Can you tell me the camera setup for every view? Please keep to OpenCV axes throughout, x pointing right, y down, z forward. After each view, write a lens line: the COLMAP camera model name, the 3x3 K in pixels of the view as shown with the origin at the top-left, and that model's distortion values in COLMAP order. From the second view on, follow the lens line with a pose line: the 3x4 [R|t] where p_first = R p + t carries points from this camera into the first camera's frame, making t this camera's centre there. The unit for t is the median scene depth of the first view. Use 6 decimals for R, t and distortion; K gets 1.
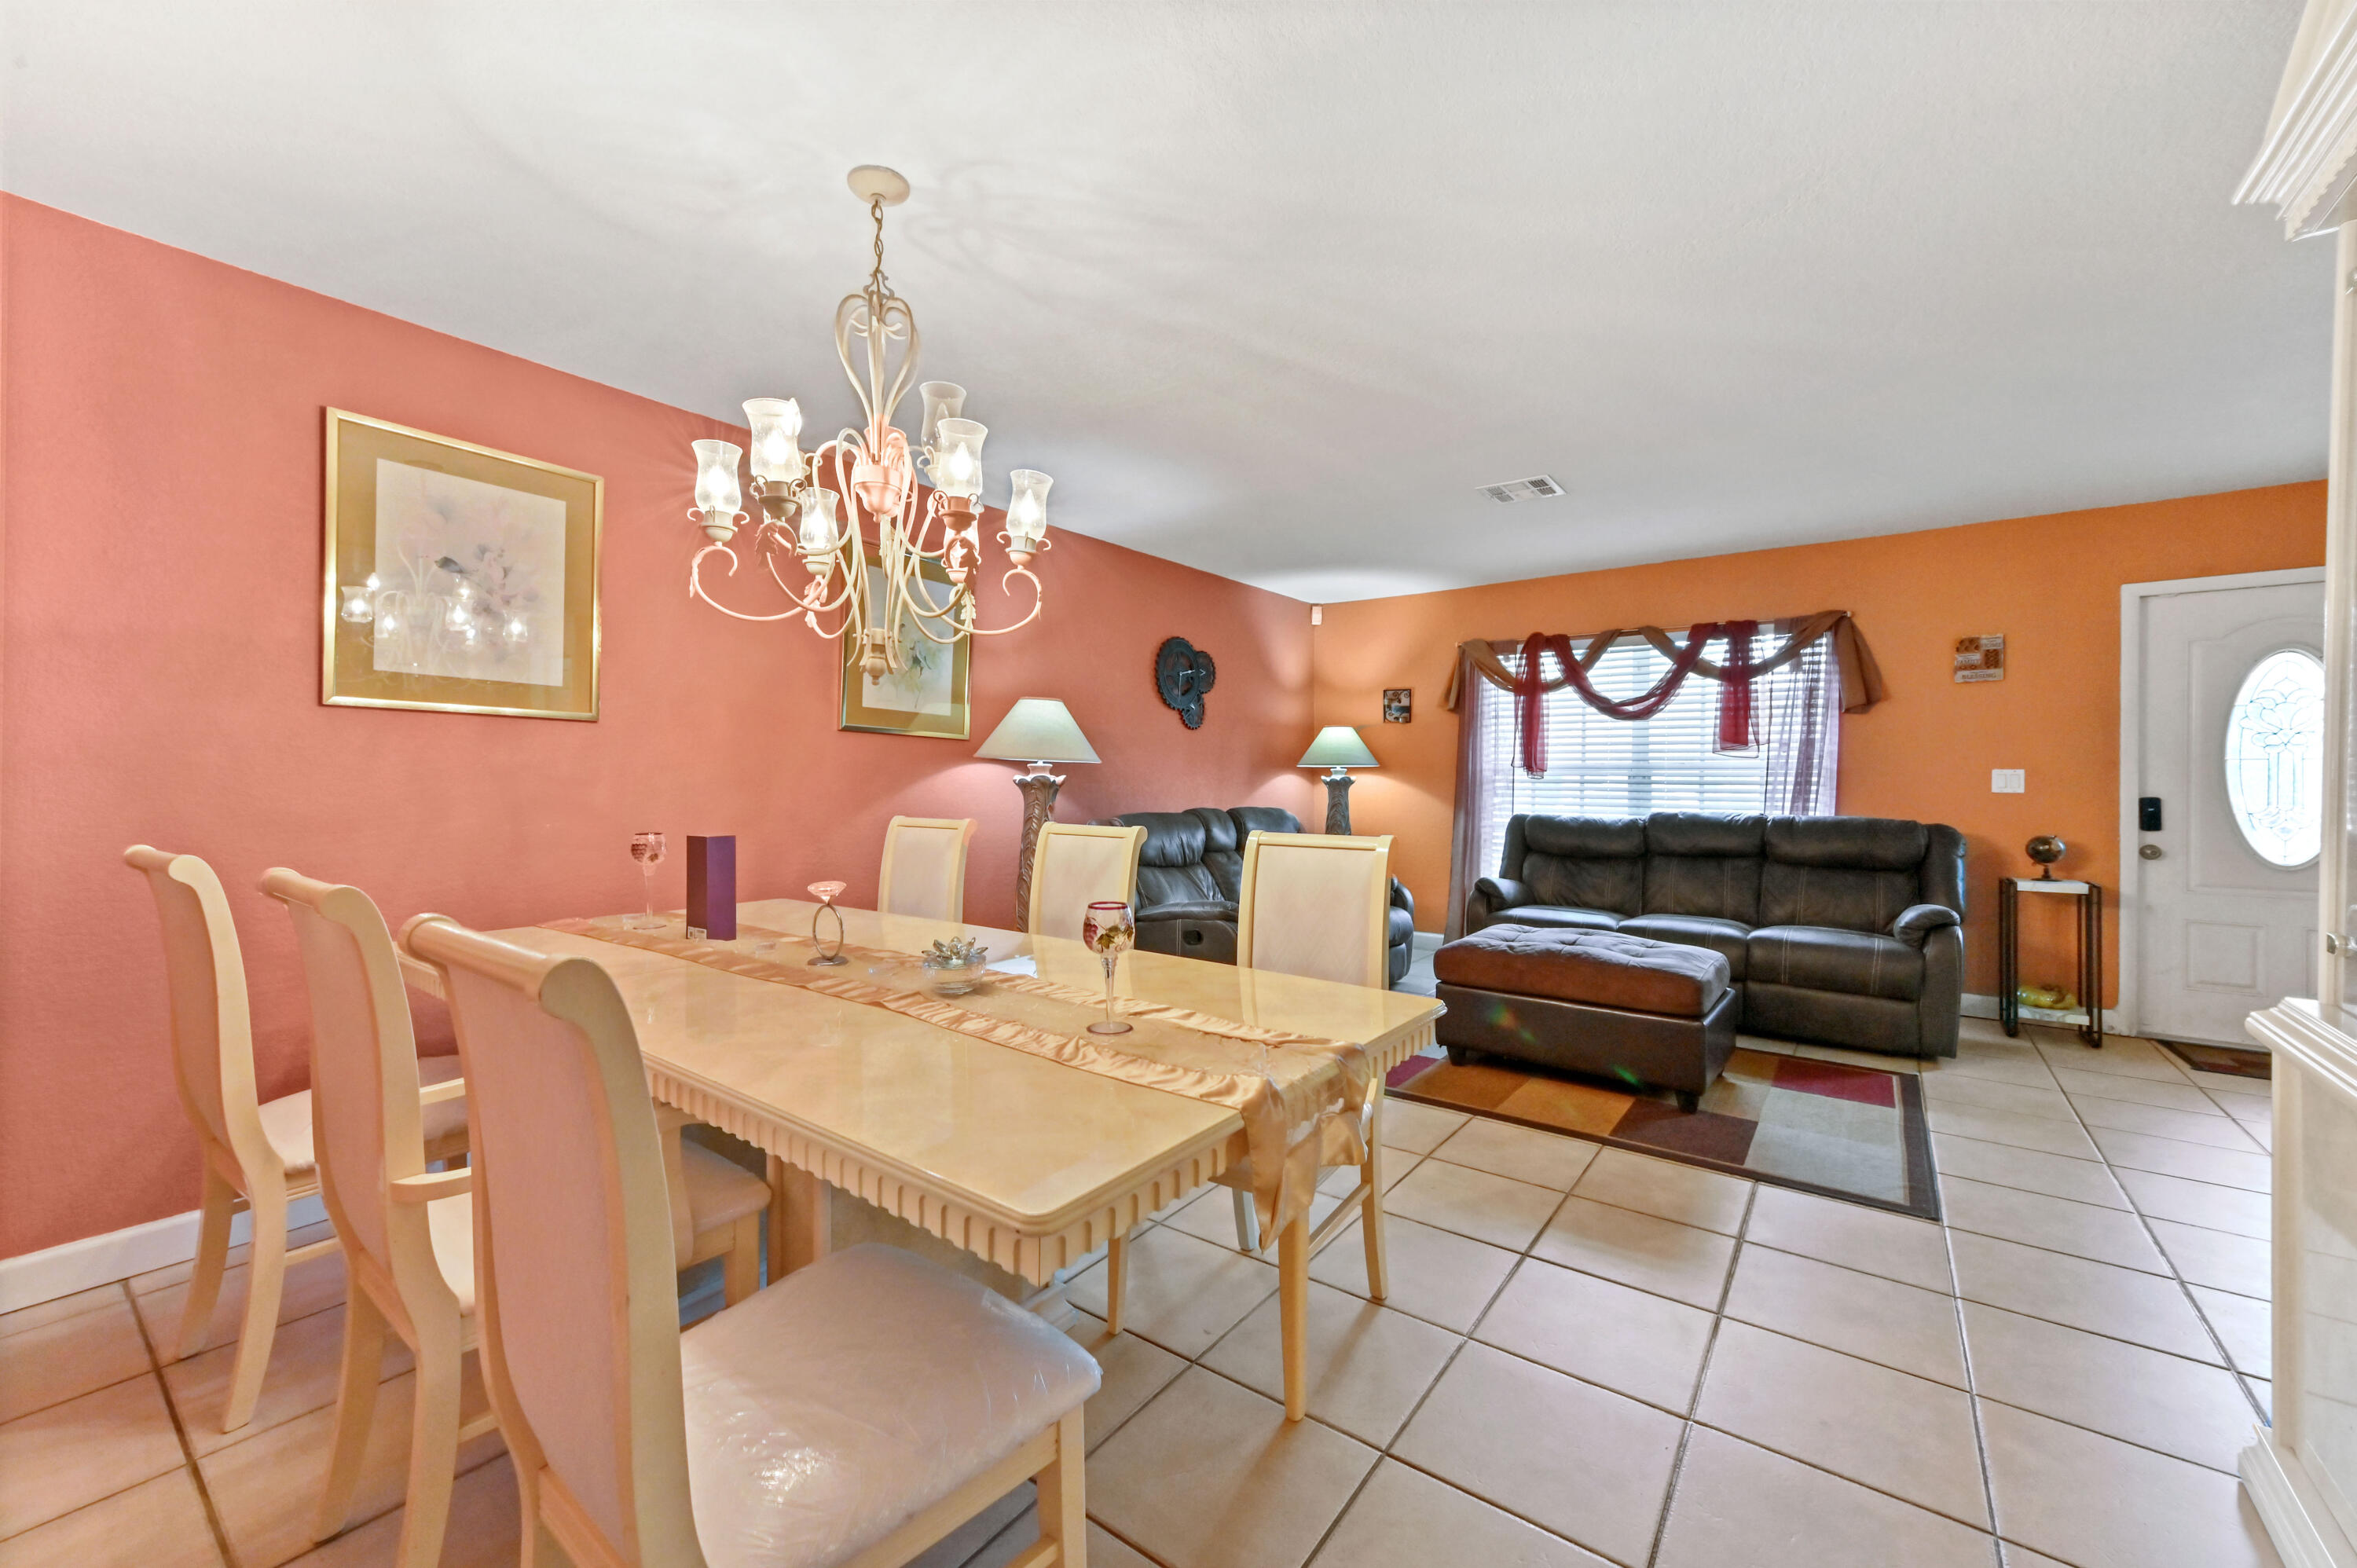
lens RADIAL K [[929.9, 0, 1161.8], [0, 929.9, 769.7], [0, 0, 1]] dist [0.014063, -0.000361]
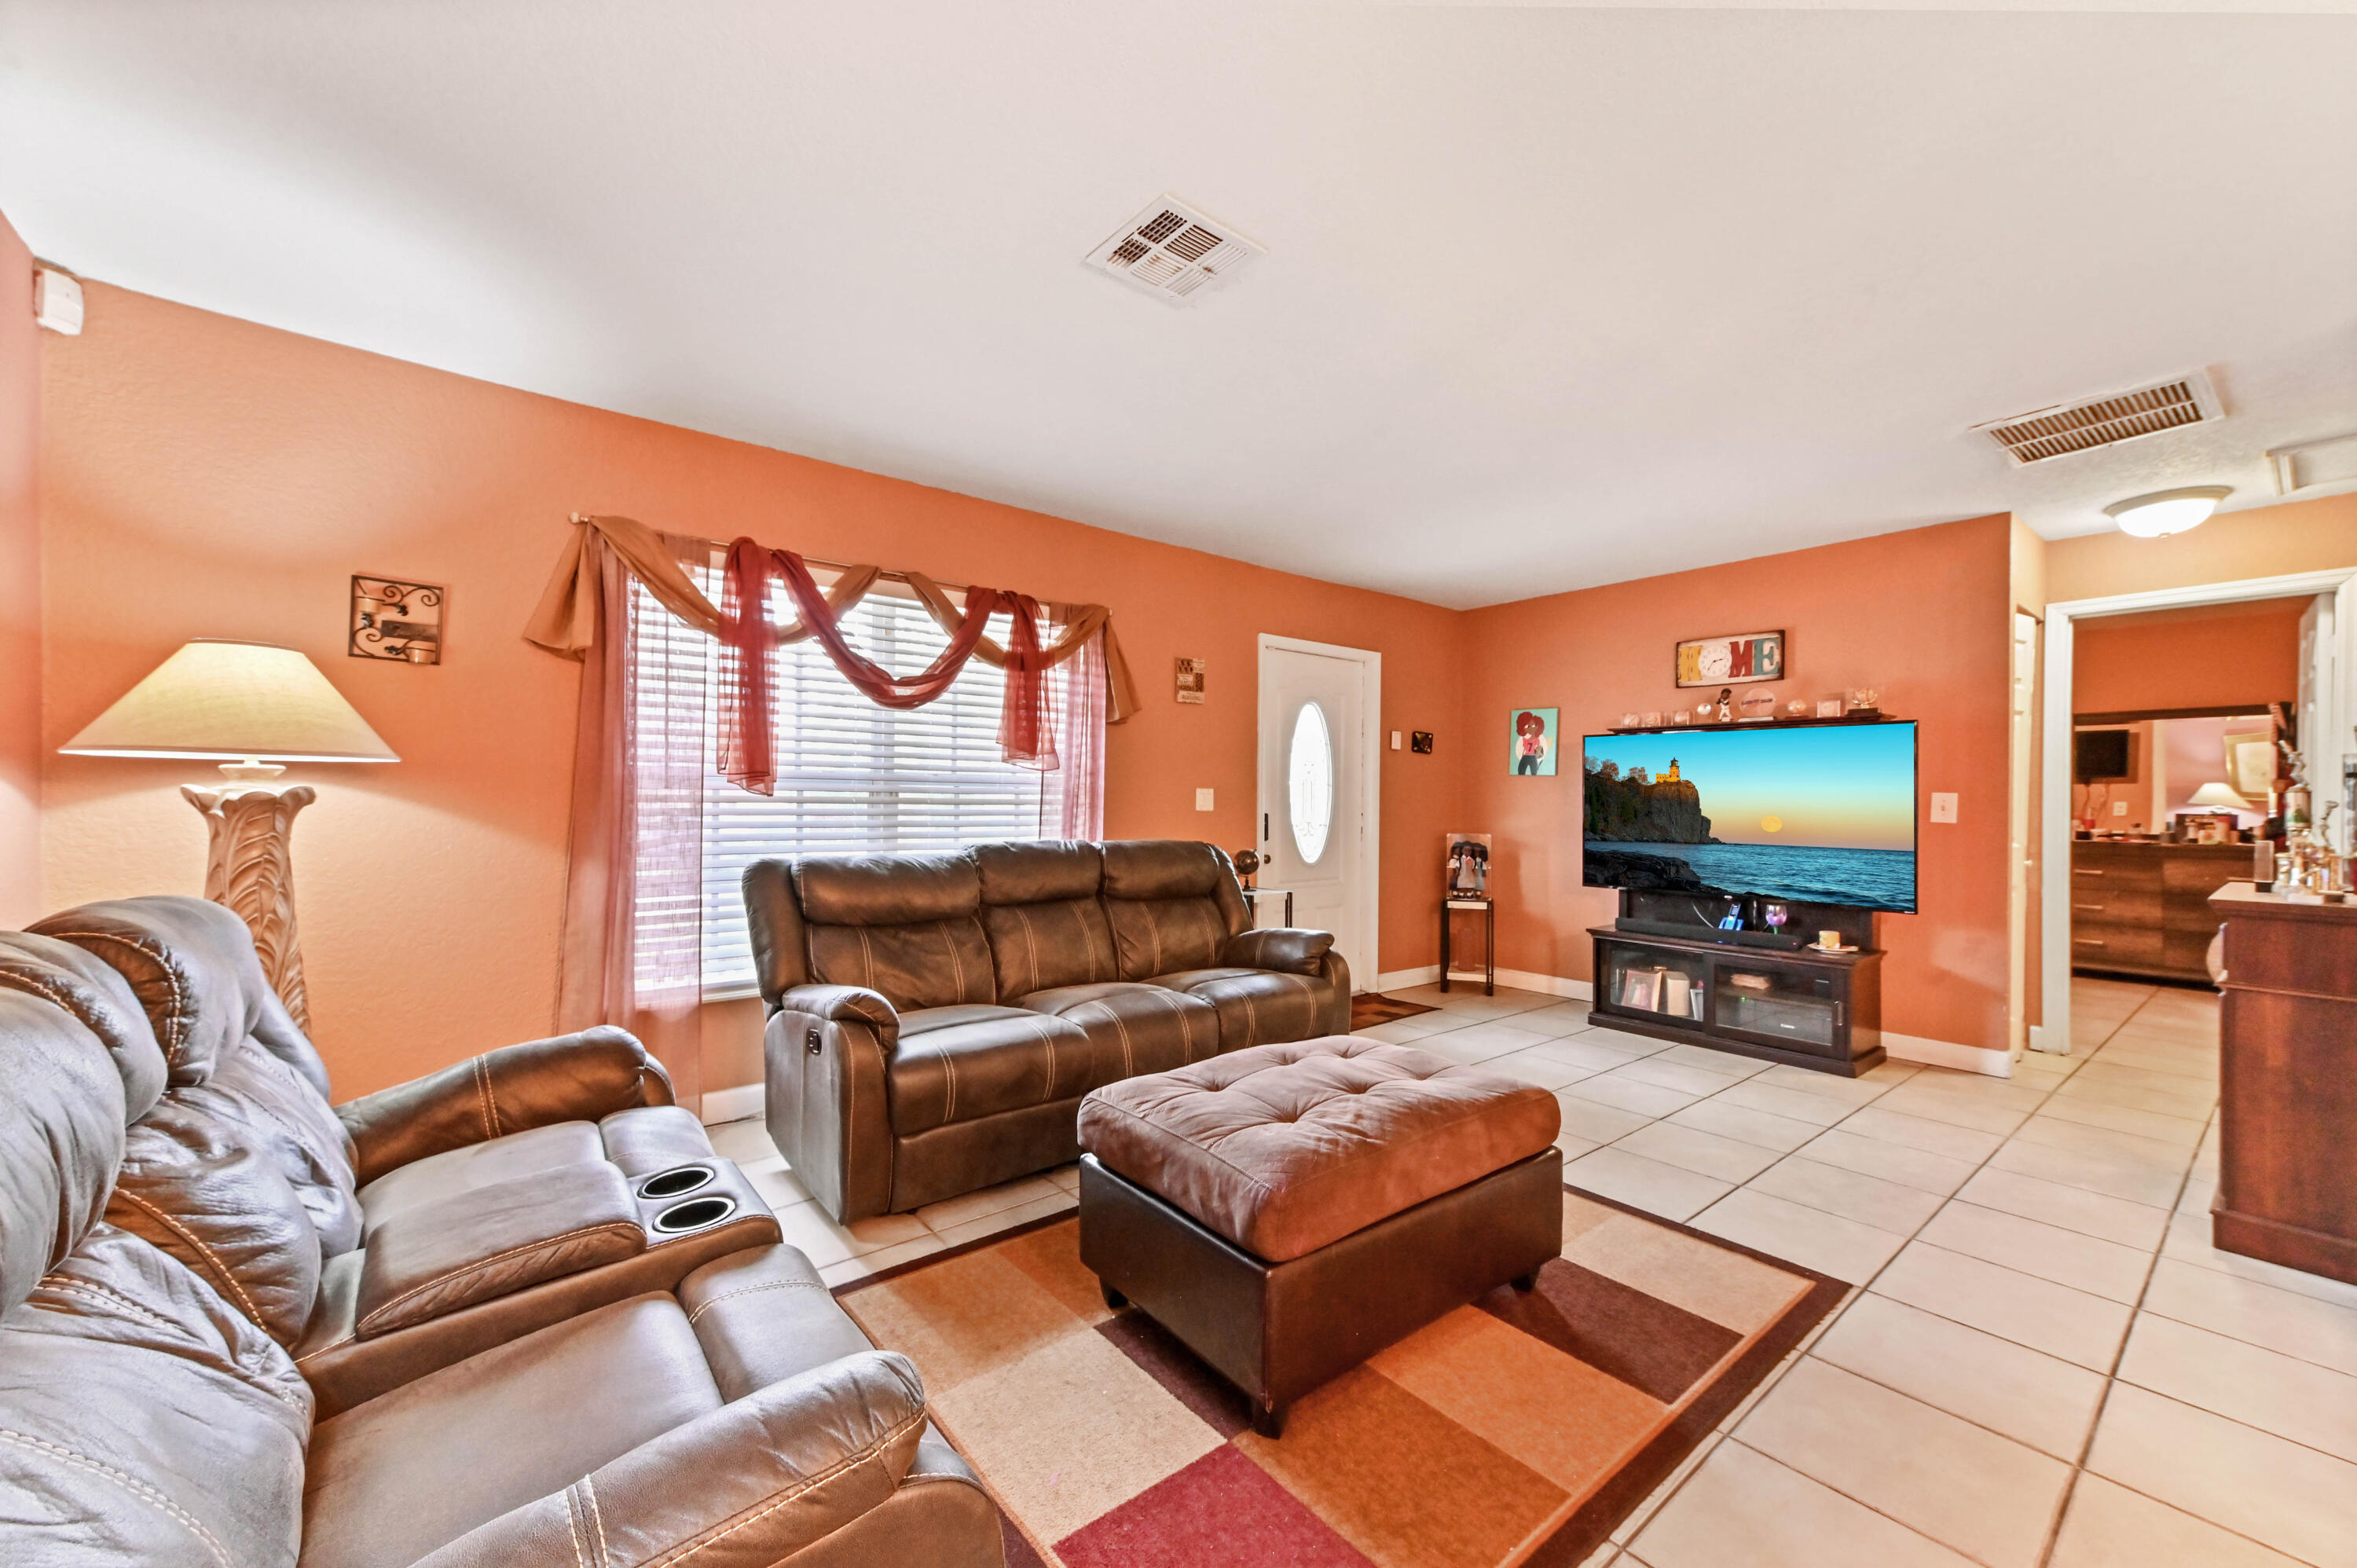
lens RADIAL K [[929.9, 0, 1175.4], [0, 929.9, 791.0], [0, 0, 1]] dist [0.014063, -0.000361]
pose [[0.230629, 0.008238, 0.973007, -0.101361], [-0.017930, 0.999830, -0.004216, 0.005249], [-0.972876, -0.016473, 0.230738, 0.660221]]
